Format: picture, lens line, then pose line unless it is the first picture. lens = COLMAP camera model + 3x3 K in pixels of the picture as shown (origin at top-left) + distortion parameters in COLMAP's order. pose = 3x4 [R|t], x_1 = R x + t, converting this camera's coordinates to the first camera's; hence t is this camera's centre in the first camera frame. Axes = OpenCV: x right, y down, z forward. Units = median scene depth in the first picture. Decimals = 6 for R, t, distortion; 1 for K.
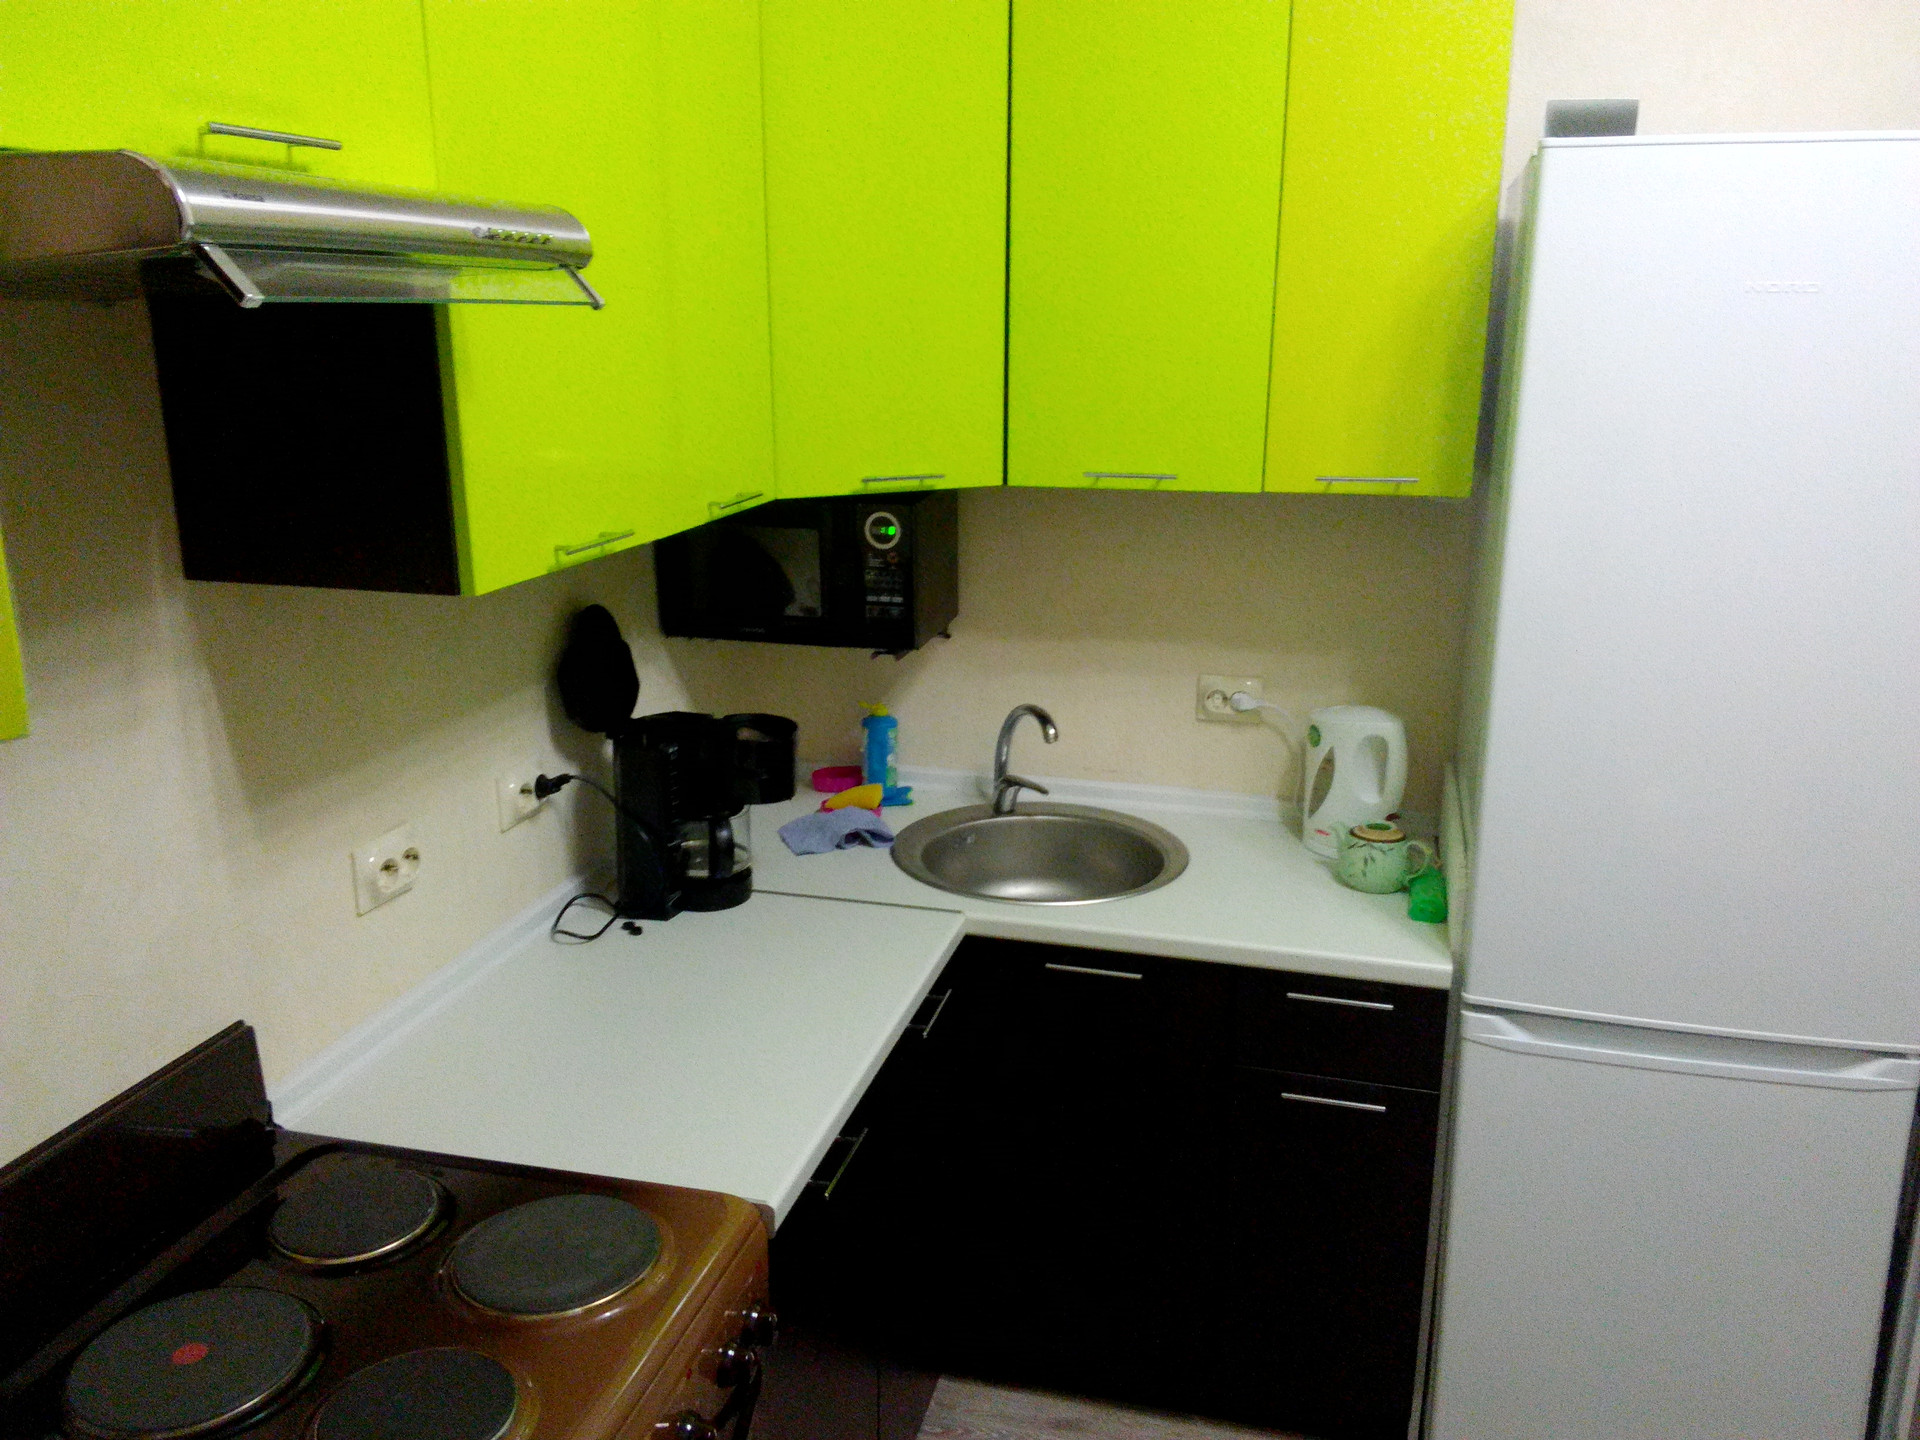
lens RADIAL K [[1528.3, 0, 971.1], [0, 1528.3, 717.3], [0, 0, 1]] dist [0.143307, -0.210358]
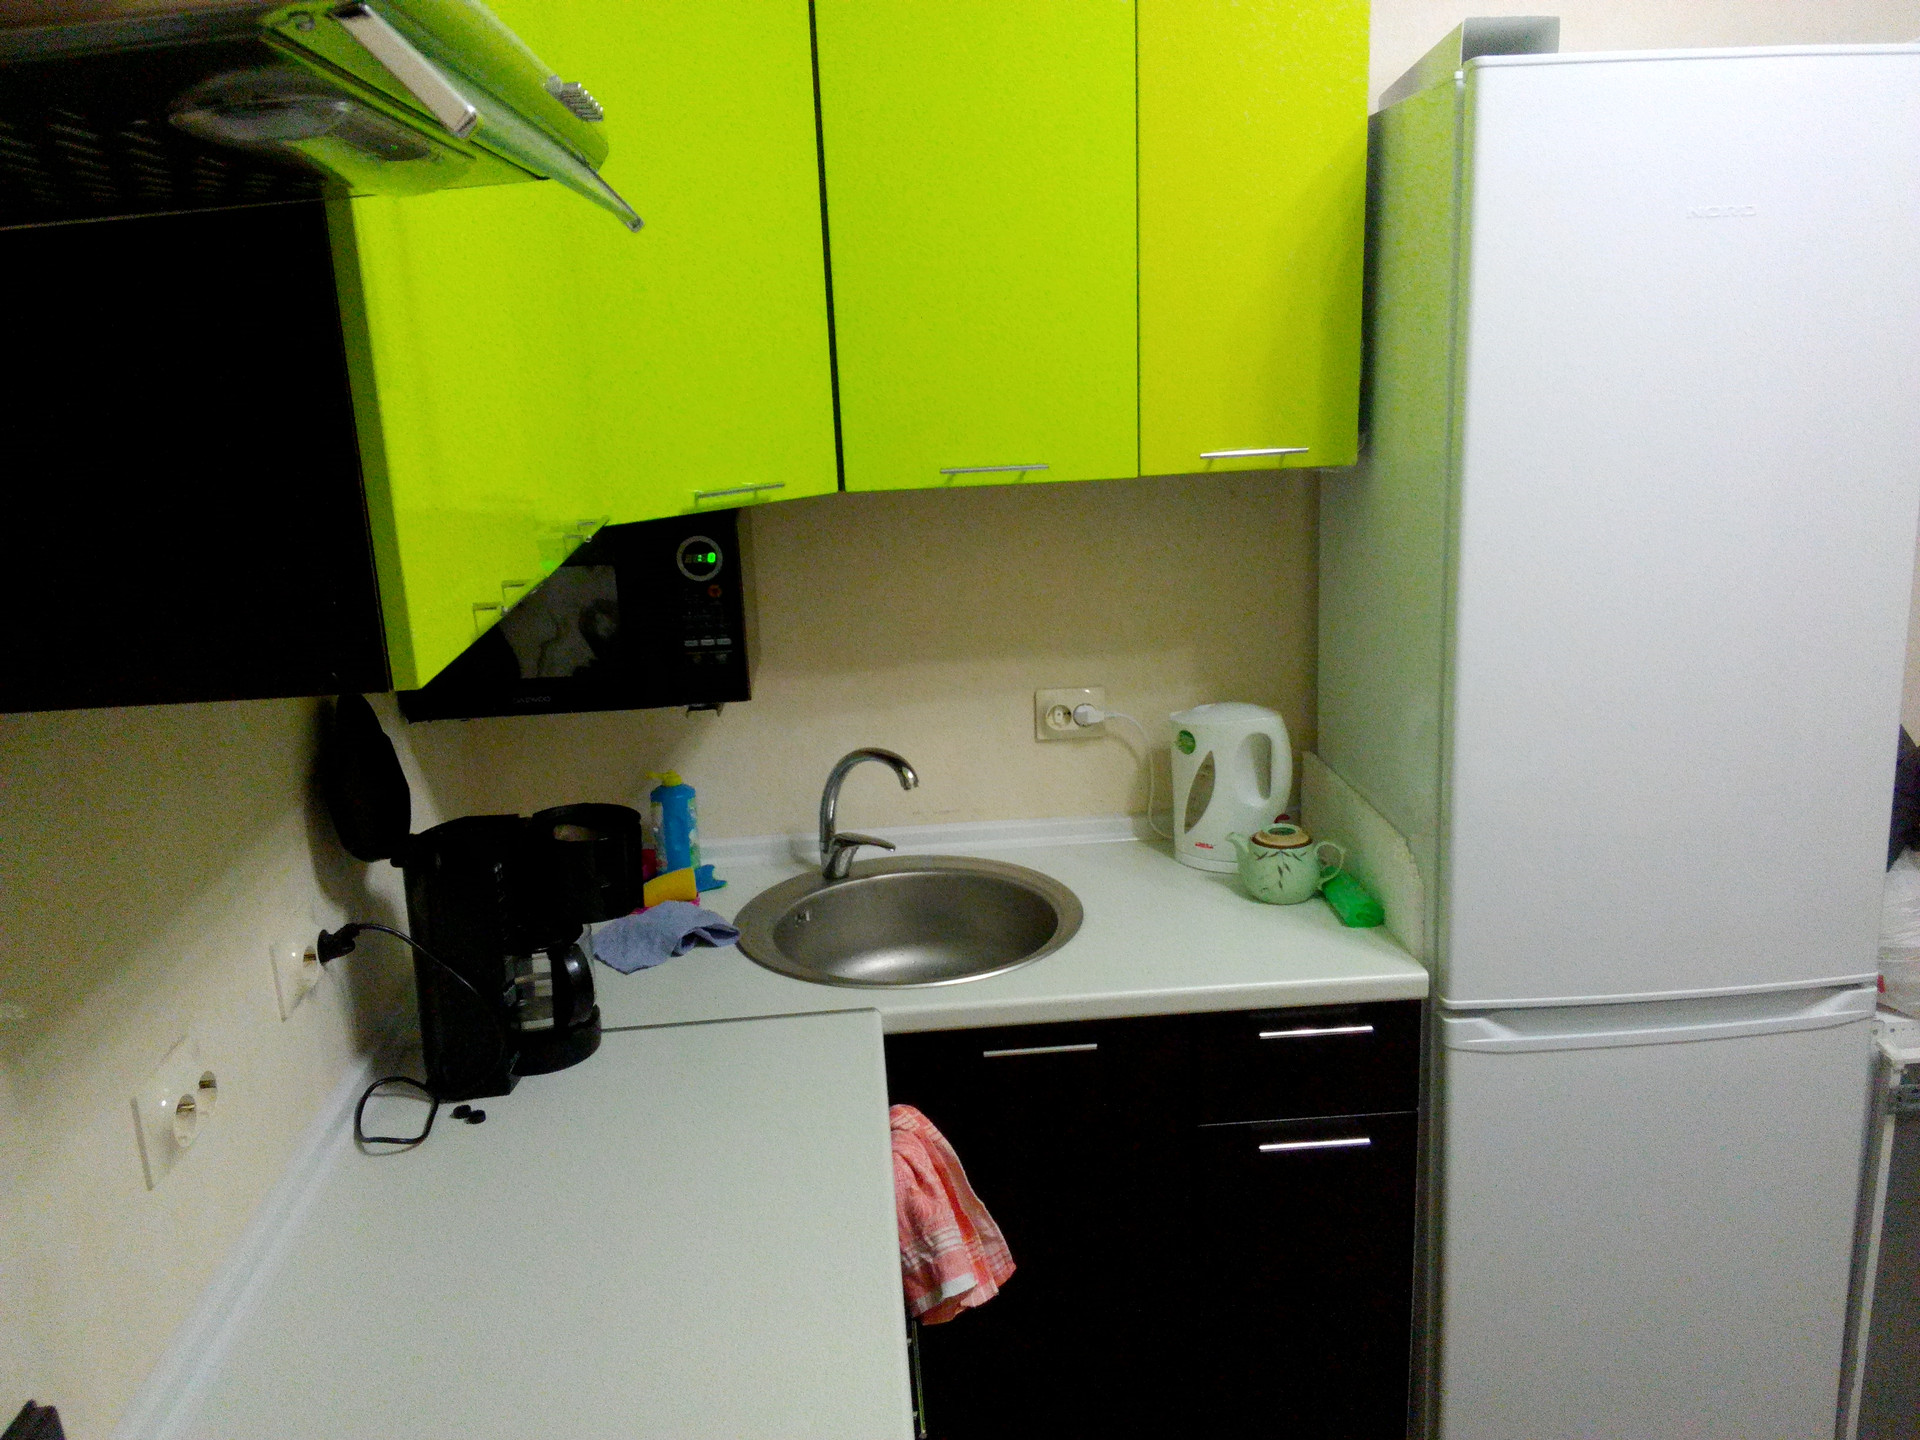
lens RADIAL K [[1528.3, 0, 971.1], [0, 1528.3, 717.3], [0, 0, 1]] dist [0.143307, -0.210358]
pose [[0.942760, -0.122931, 0.309985, -0.186137], [0.127519, 0.991821, 0.005505, -0.025000], [-0.308127, 0.034339, 0.950725, 0.187156]]
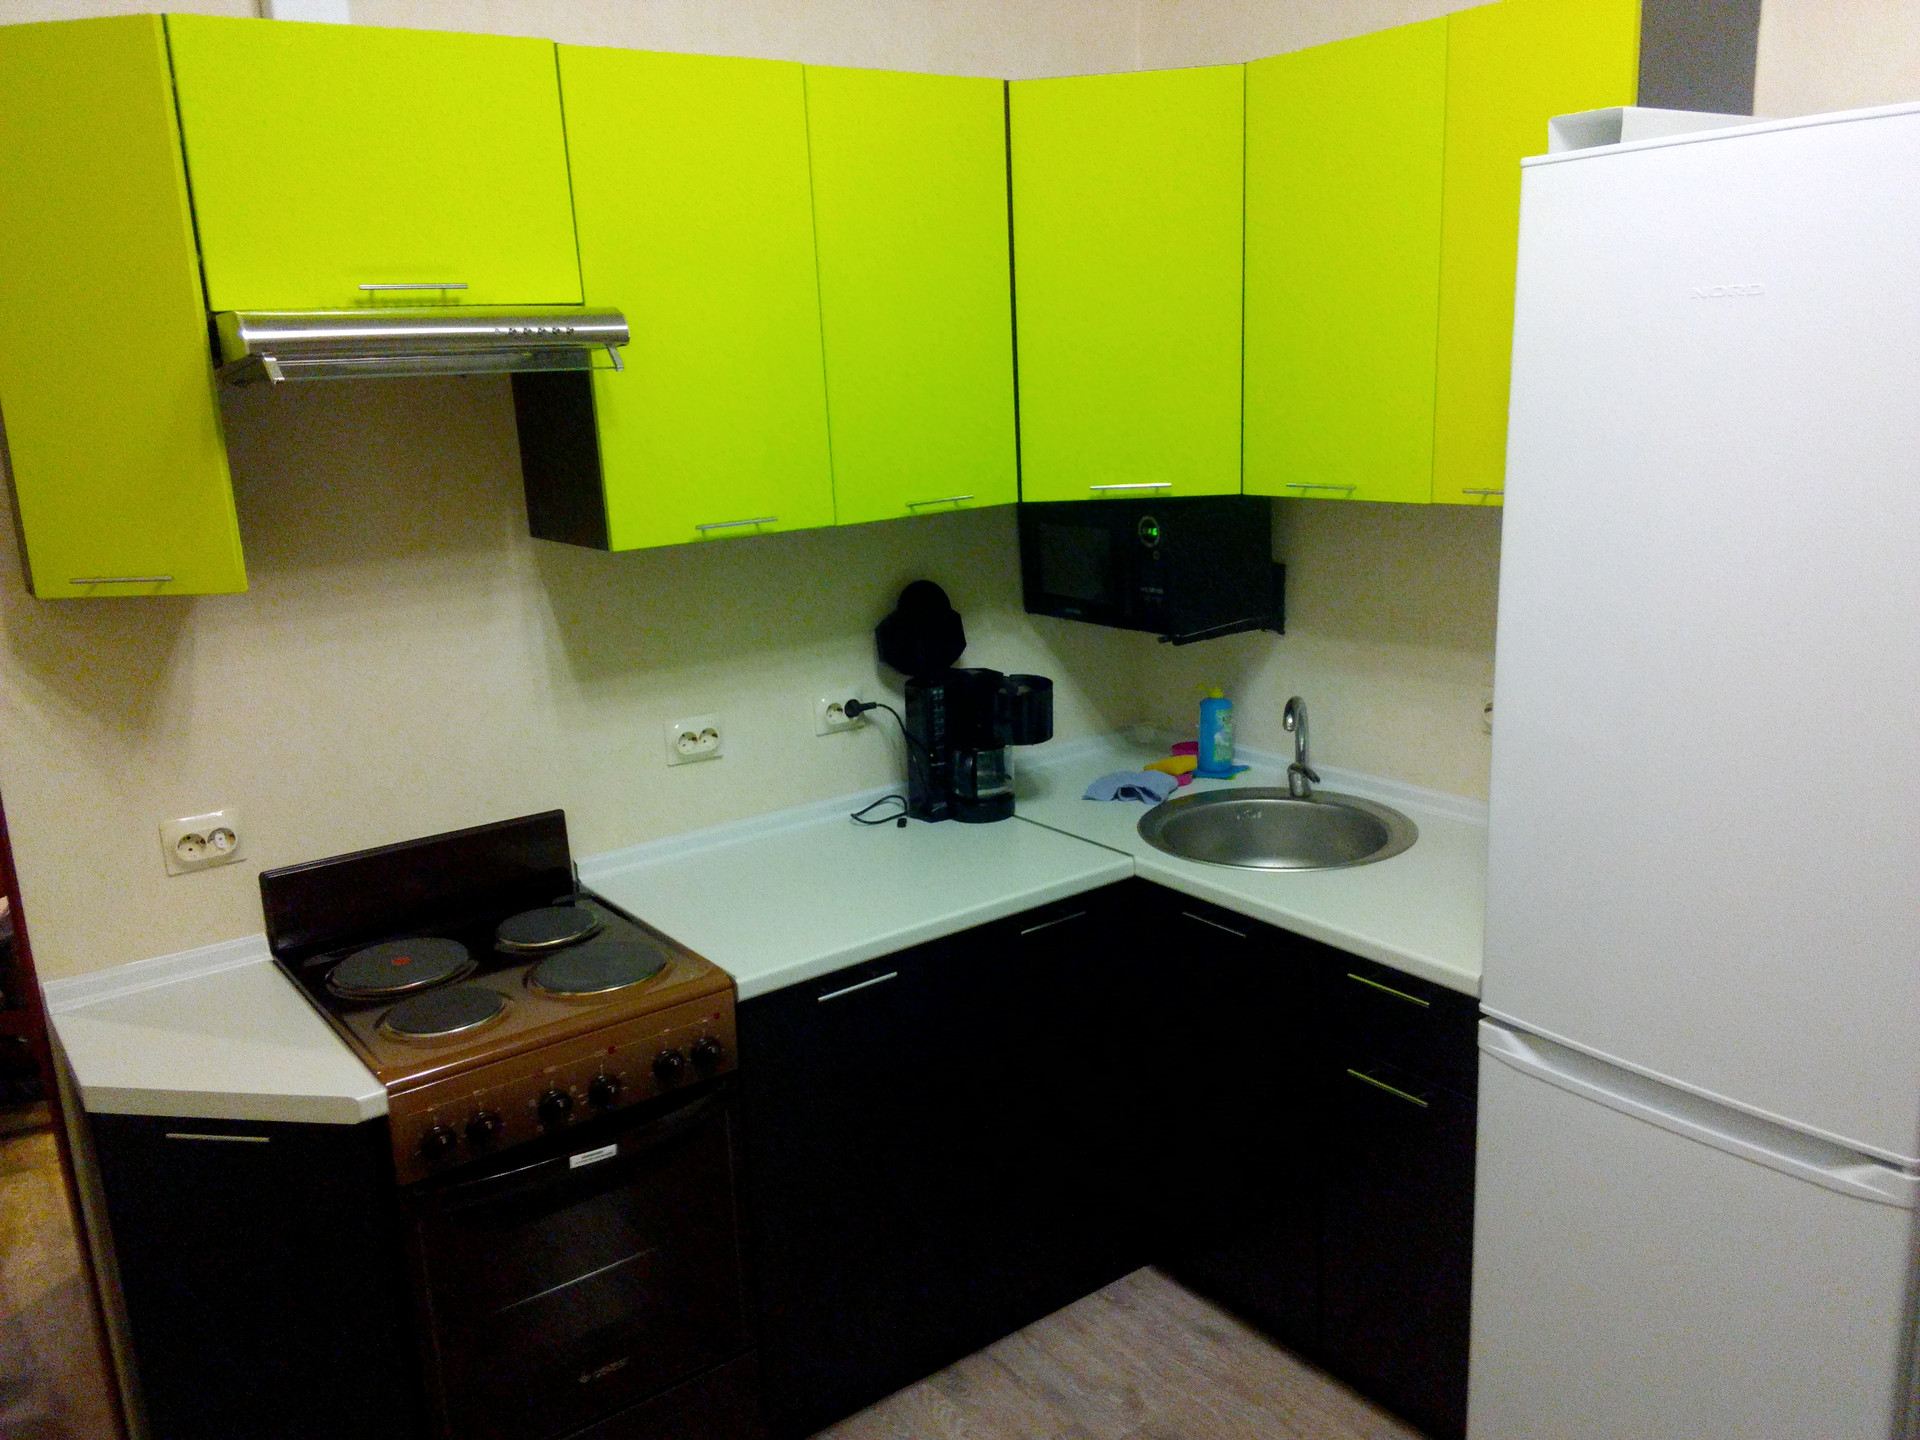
lens RADIAL K [[1528.3, 0, 971.1], [0, 1528.3, 717.3], [0, 0, 1]] dist [0.143307, -0.210358]
pose [[0.776873, 0.105331, -0.620784, 0.588884], [-0.113908, 0.993152, 0.025964, 0.005044], [0.619268, 0.050542, 0.783552, -0.002906]]
